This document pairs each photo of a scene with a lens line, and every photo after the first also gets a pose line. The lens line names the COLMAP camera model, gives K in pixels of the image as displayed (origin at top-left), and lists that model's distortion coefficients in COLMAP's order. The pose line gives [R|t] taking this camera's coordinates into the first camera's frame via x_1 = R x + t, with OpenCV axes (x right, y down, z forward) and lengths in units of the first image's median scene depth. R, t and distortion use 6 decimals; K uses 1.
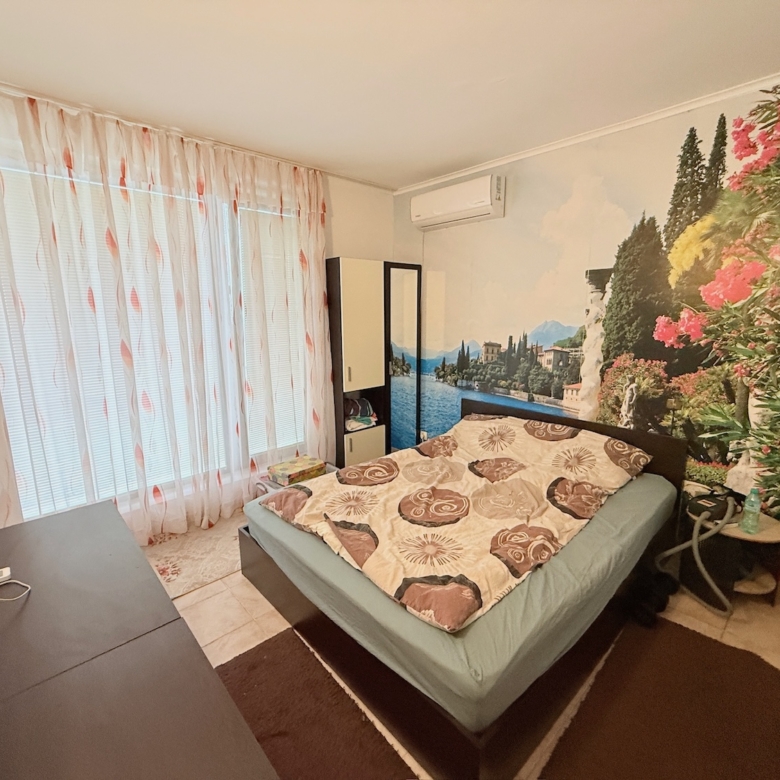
lens RADIAL K [[410.5, 0, 389.0], [0, 410.5, 388.9], [0, 0, 1]] dist [0.000805, -0.001061]
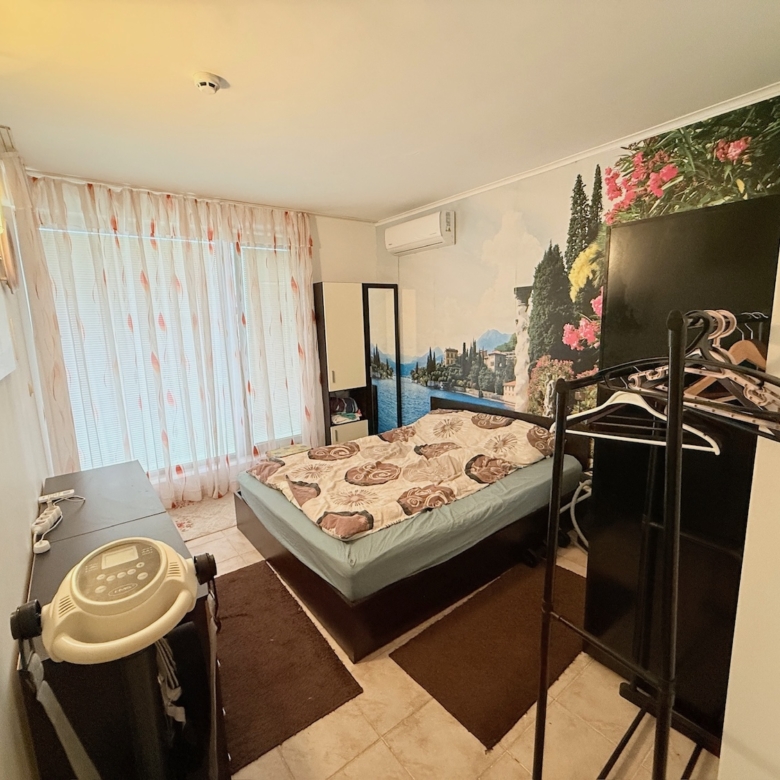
lens RADIAL K [[410.5, 0, 389.0], [0, 410.5, 389.2], [0, 0, 1]] dist [0.000805, -0.001061]
pose [[0.995820, -0.010344, -0.090745, 0.220115], [0.008604, 0.999772, -0.019544, 0.031982], [0.090927, 0.018681, 0.995682, -0.239972]]
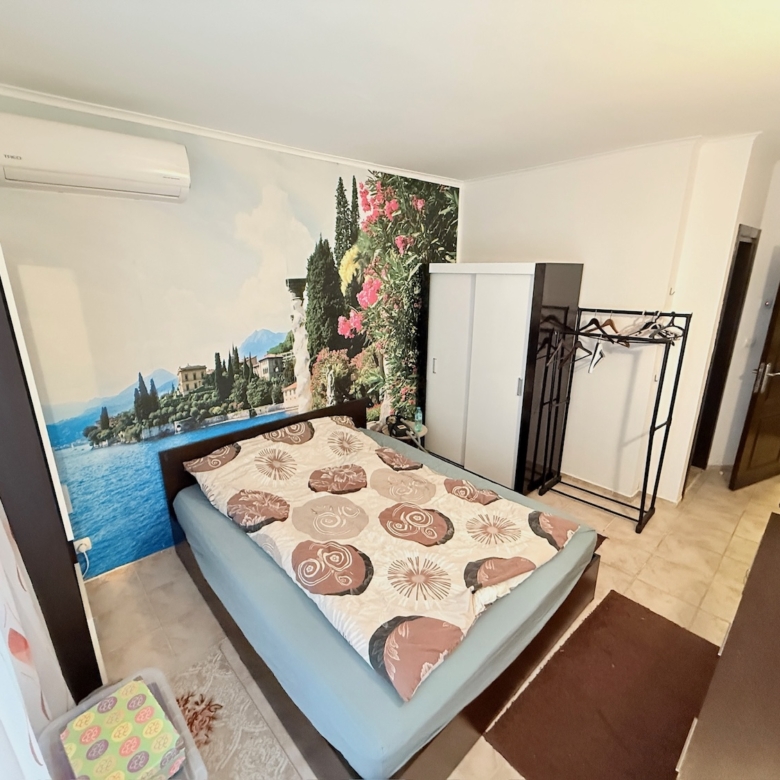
lens RADIAL K [[410.5, 0, 385.3], [0, 410.5, 390.3], [0, 0, 1]] dist [0.000805, -0.001061]
pose [[0.012097, -0.275860, 0.961122, -0.620685], [0.196592, 0.943088, 0.268210, -0.253879], [-0.980411, 0.185704, 0.065641, 0.737476]]
